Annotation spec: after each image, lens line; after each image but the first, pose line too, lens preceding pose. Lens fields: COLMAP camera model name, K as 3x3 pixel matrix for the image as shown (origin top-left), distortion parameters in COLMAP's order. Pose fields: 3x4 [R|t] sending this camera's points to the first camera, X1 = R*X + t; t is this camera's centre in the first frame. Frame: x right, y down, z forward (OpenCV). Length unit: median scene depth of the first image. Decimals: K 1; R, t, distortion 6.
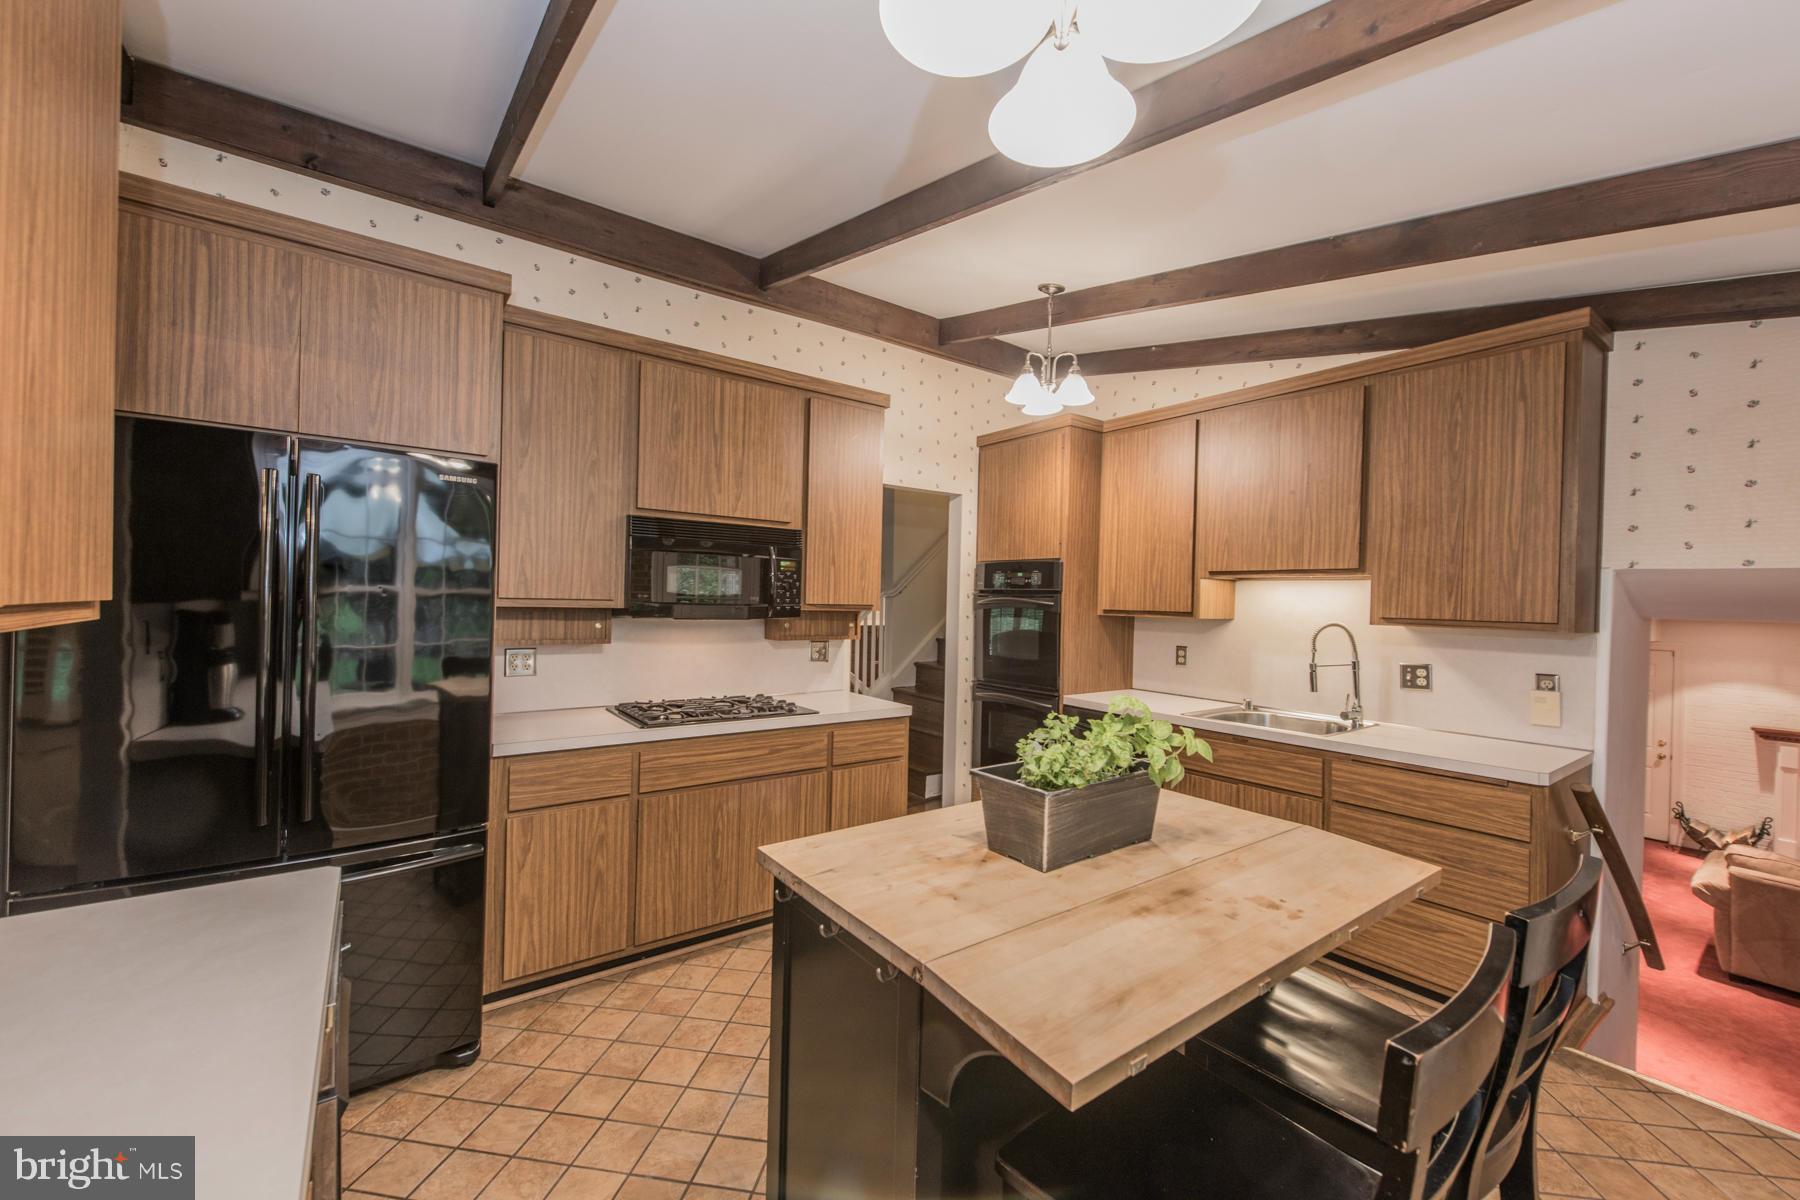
lens RADIAL K [[705.5, 0, 903.6], [0, 705.5, 601.2], [0, 0, 1]] dist [0.011747, -0.004418]
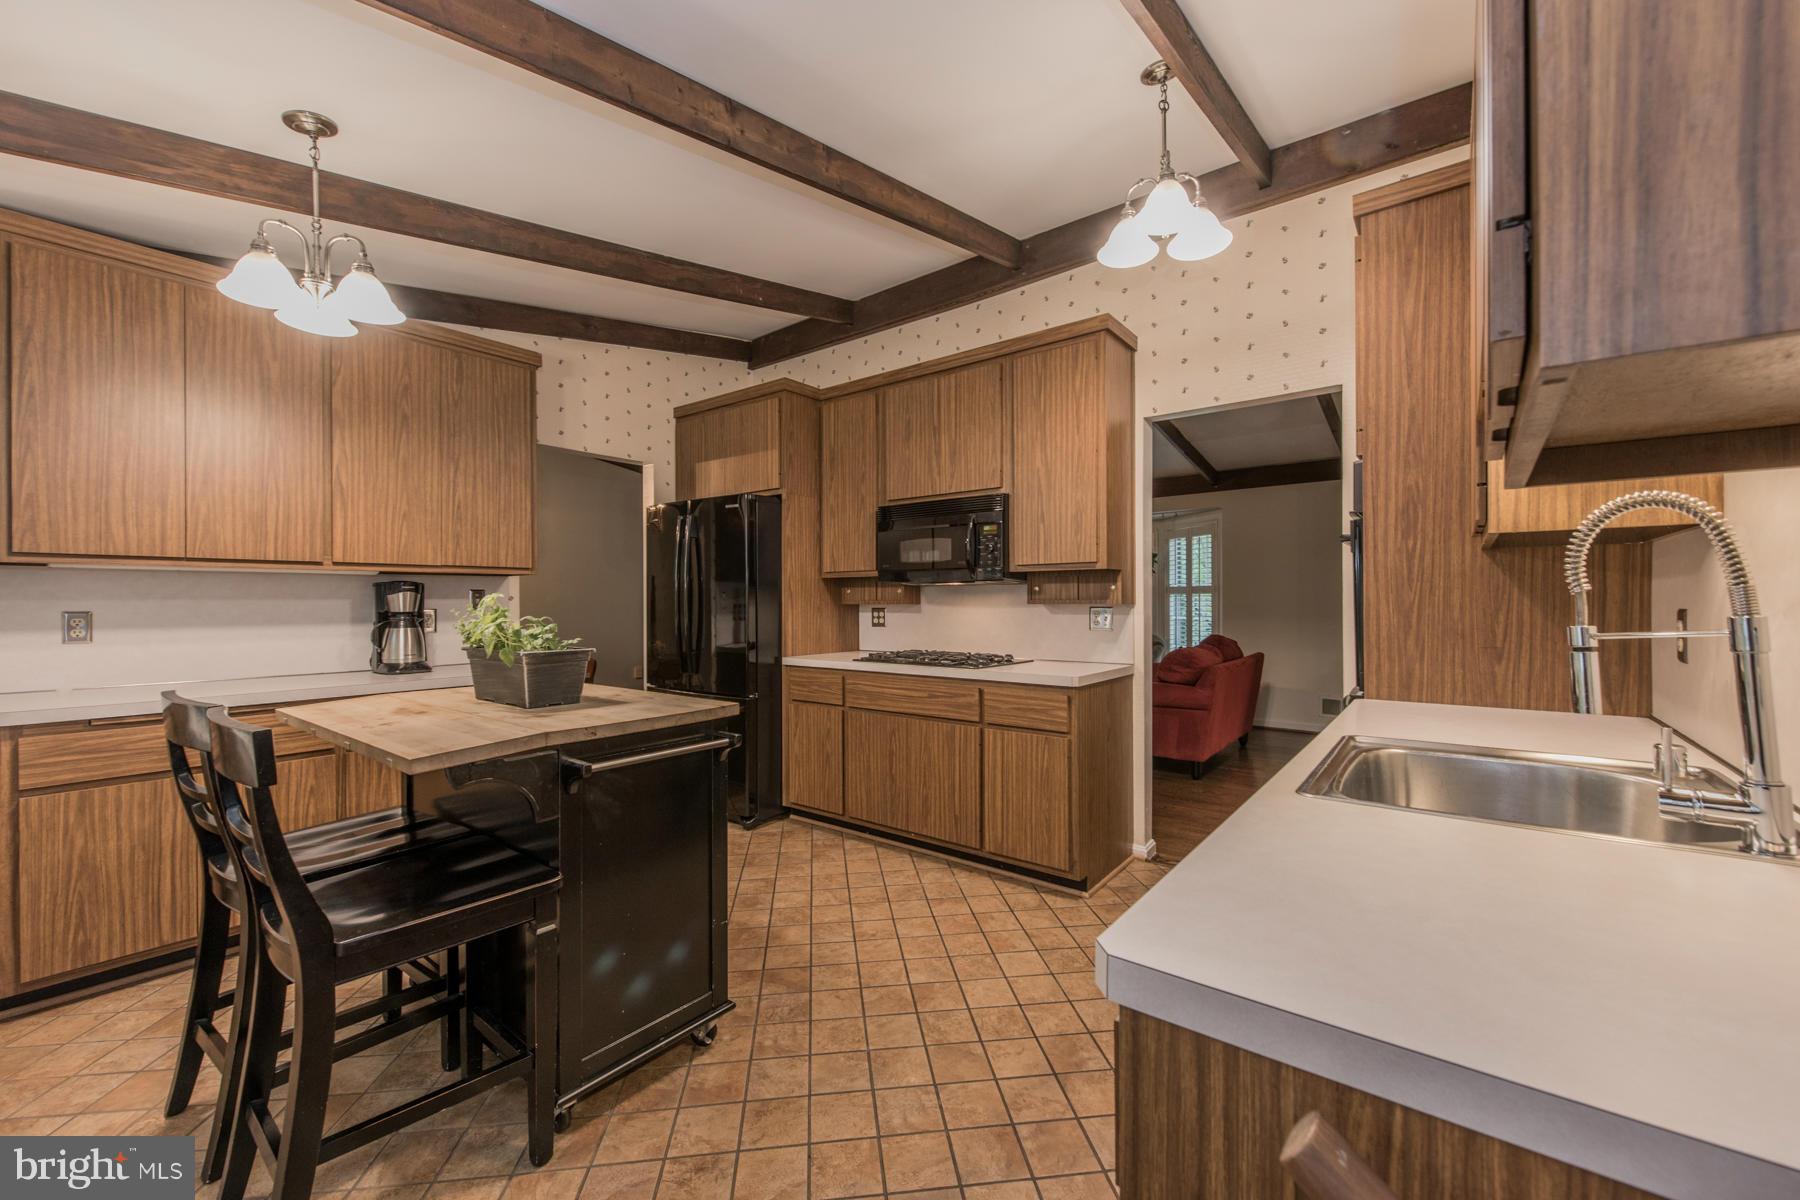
lens RADIAL K [[705.5, 0, 903.6], [0, 705.5, 601.2], [0, 0, 1]] dist [0.011747, -0.004418]
pose [[0.261586, -0.026396, -0.964819, 0.929614], [0.008165, 0.999651, -0.025136, 0.093516], [0.965146, -0.001302, 0.261710, 0.692438]]
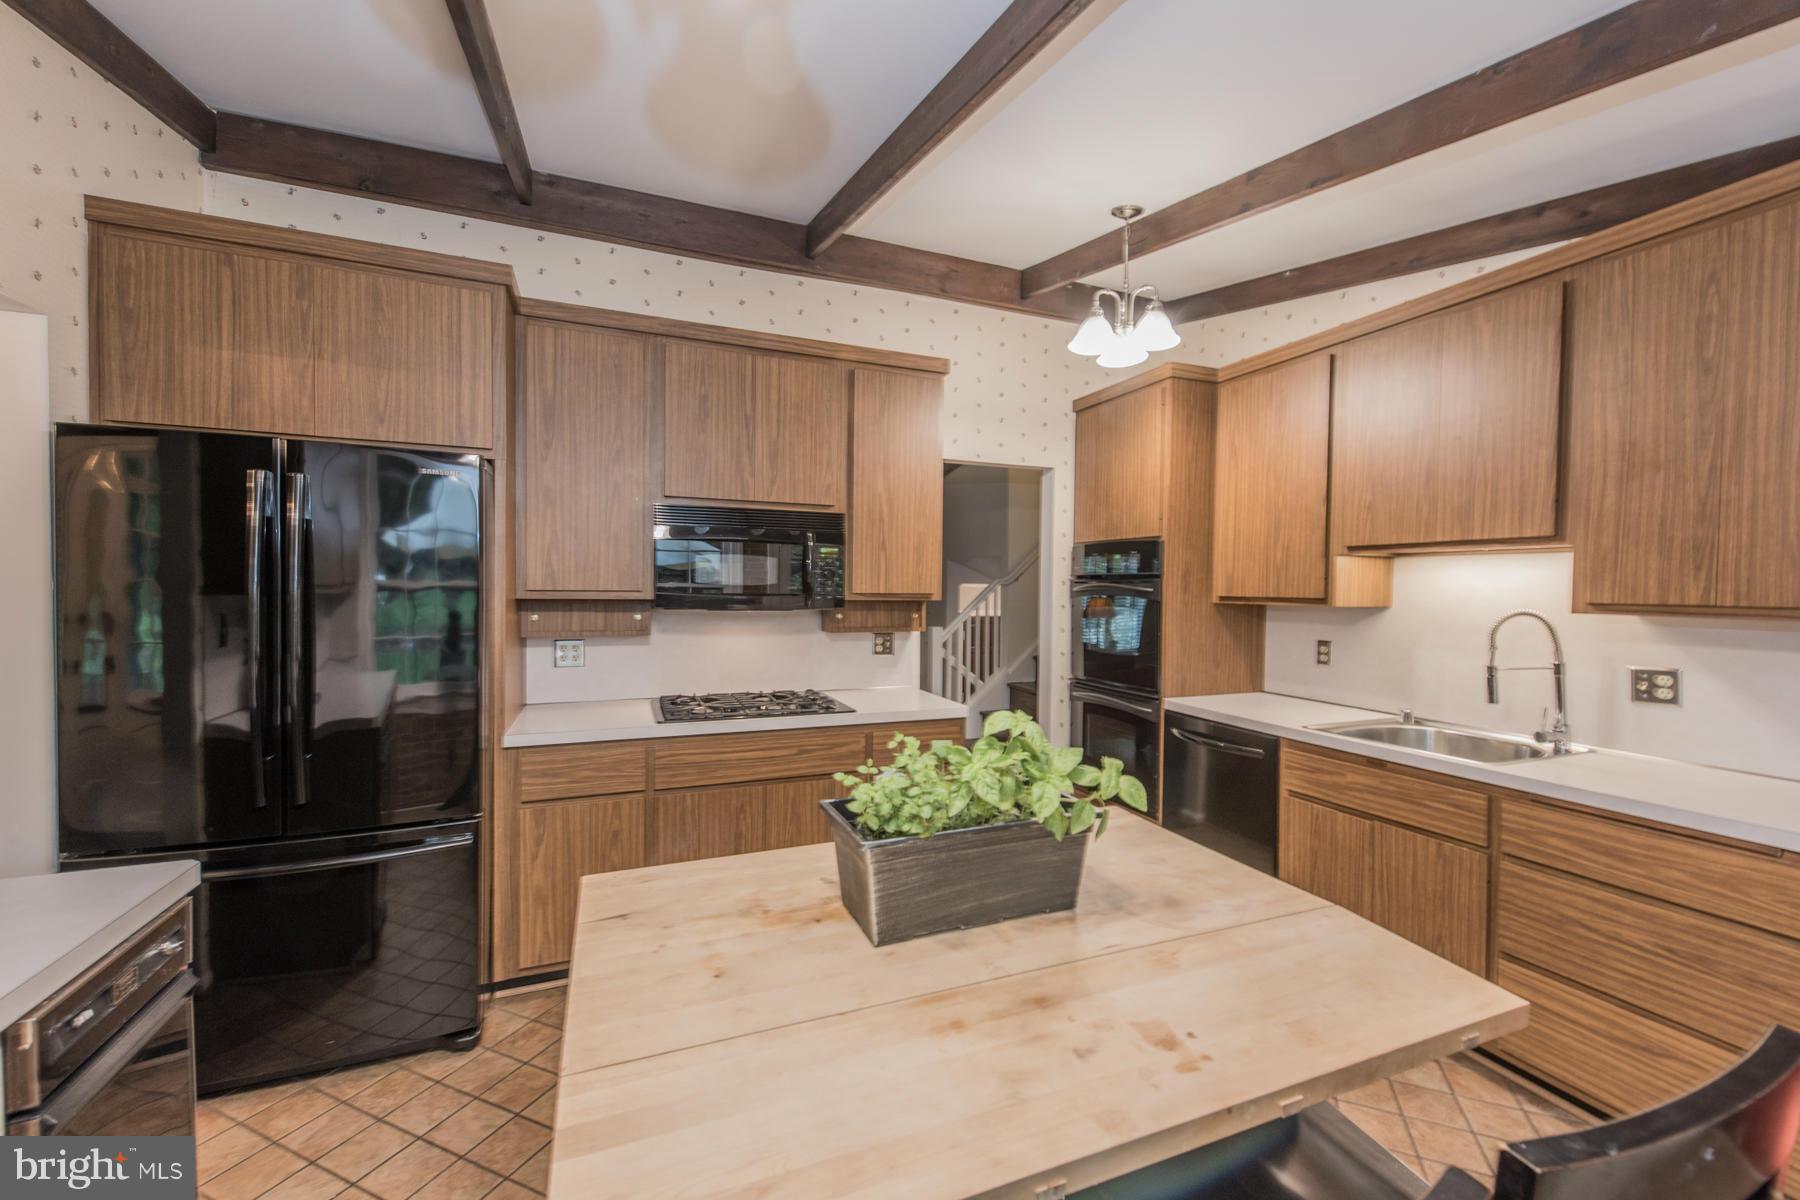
lens RADIAL K [[716.9, 0, 904.5], [0, 716.9, 601.7], [0, 0, 1]] dist [0.011359, -0.004583]
pose [[0.968585, -0.007978, -0.248555, 0.190965], [0.011605, 0.999846, 0.013129, 0.004135], [0.248412, -0.015601, 0.968529, 0.125571]]
